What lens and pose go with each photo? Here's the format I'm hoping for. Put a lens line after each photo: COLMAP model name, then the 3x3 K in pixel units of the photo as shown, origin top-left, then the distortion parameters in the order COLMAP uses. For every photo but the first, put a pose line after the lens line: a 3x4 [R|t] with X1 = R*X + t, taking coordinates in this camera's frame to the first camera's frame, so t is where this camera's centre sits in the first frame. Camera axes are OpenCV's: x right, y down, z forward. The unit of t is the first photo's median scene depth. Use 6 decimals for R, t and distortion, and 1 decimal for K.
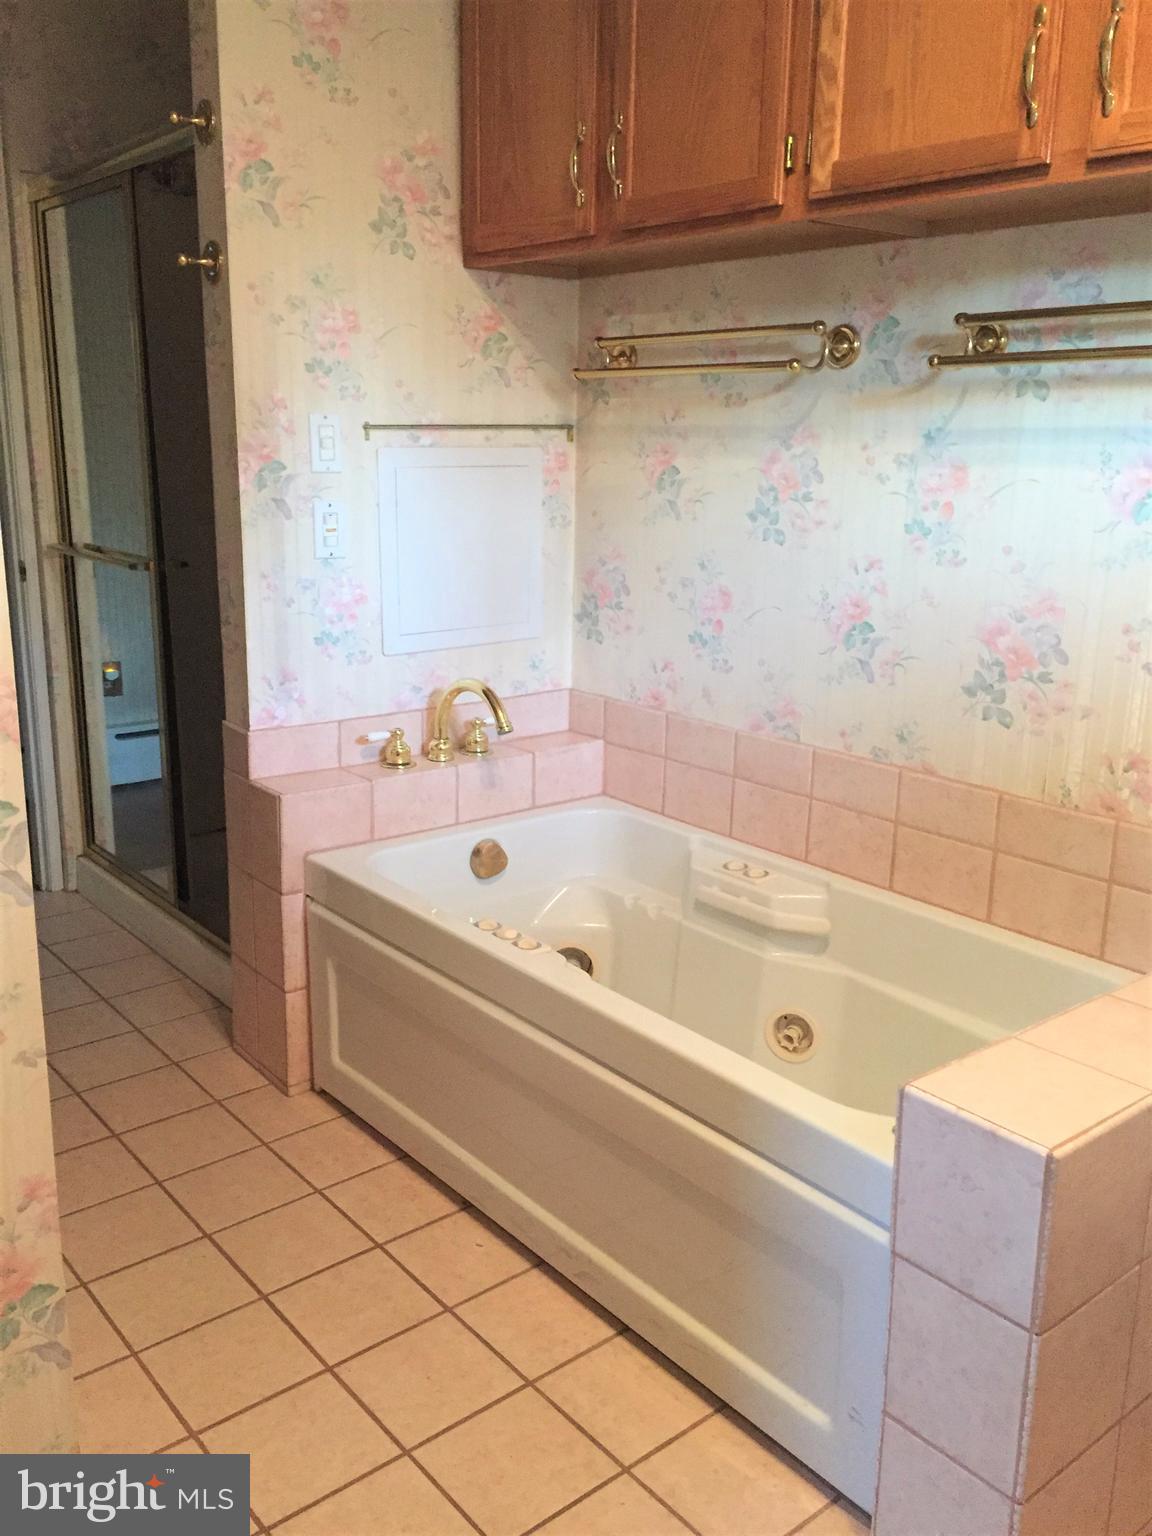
lens RADIAL K [[1304.0, 0, 576.0], [0, 1304.0, 768.0], [0, 0, 1]] dist [0.026693, -0.009452]
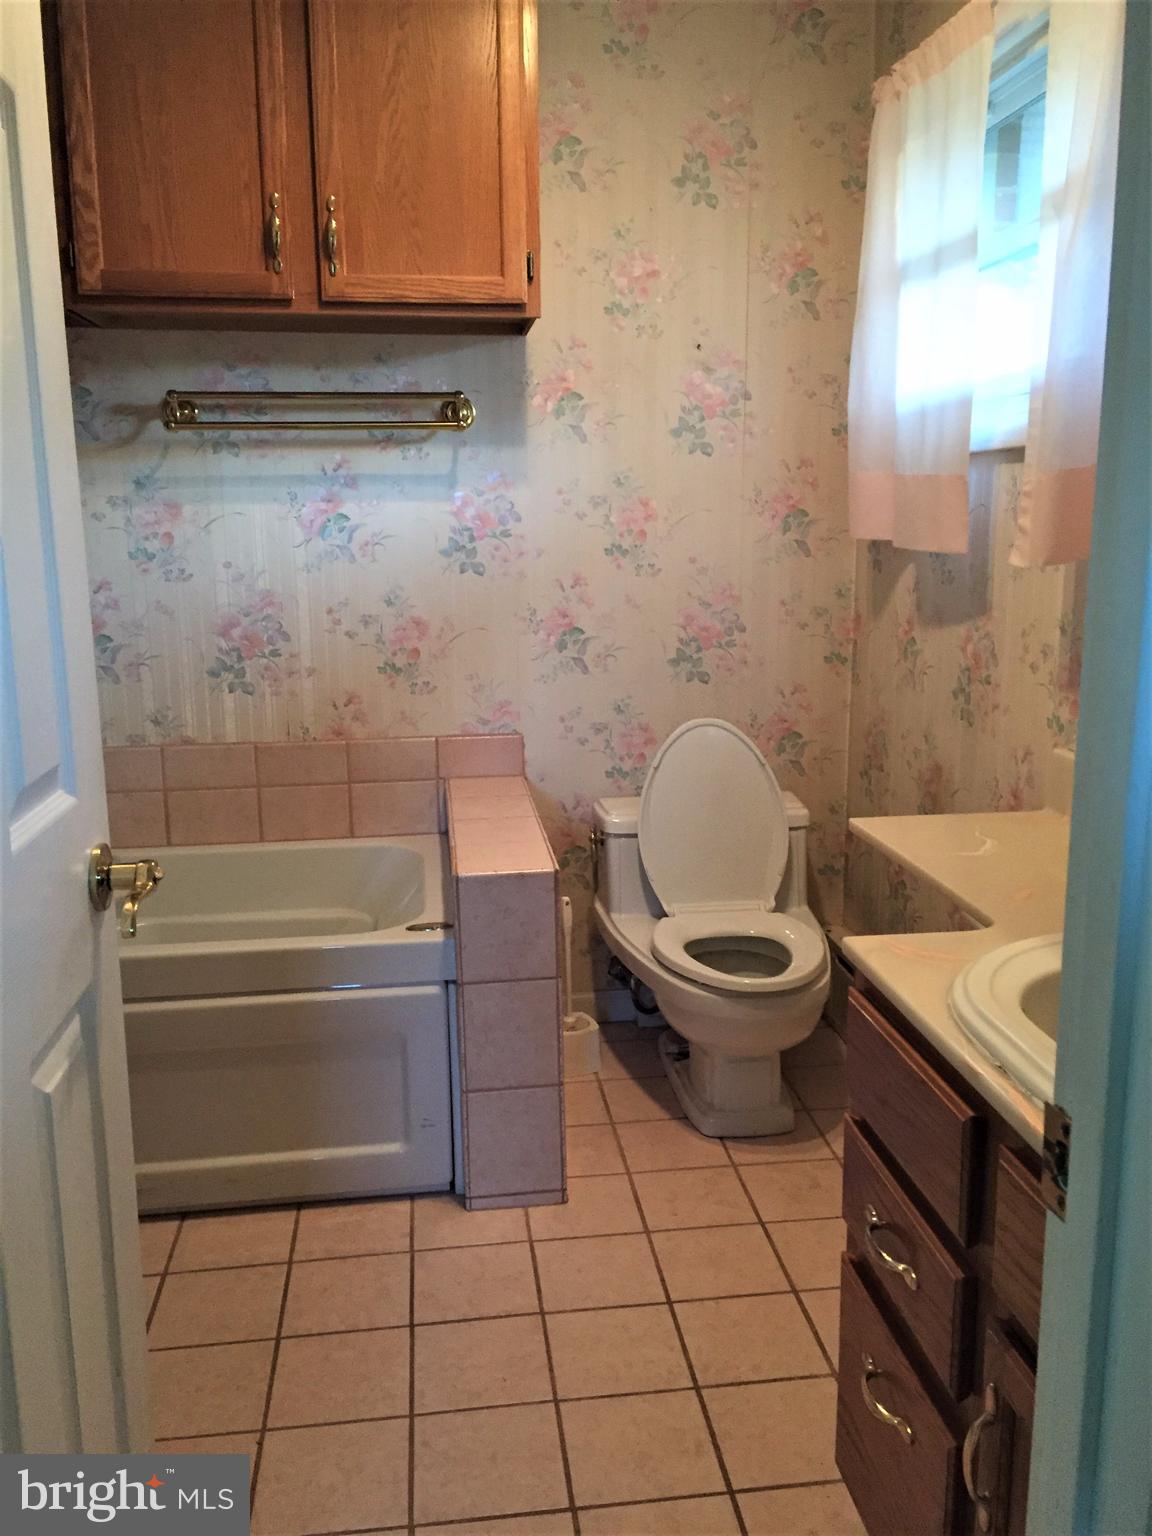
lens RADIAL K [[1283.7, 0, 576.0], [0, 1283.7, 768.0], [0, 0, 1]] dist [0.085640, -0.168612]
pose [[0.529596, -0.181220, 0.828666, -0.641033], [0.223559, 0.972193, 0.069732, 0.026514], [-0.818260, 0.148326, 0.555383, -0.012140]]
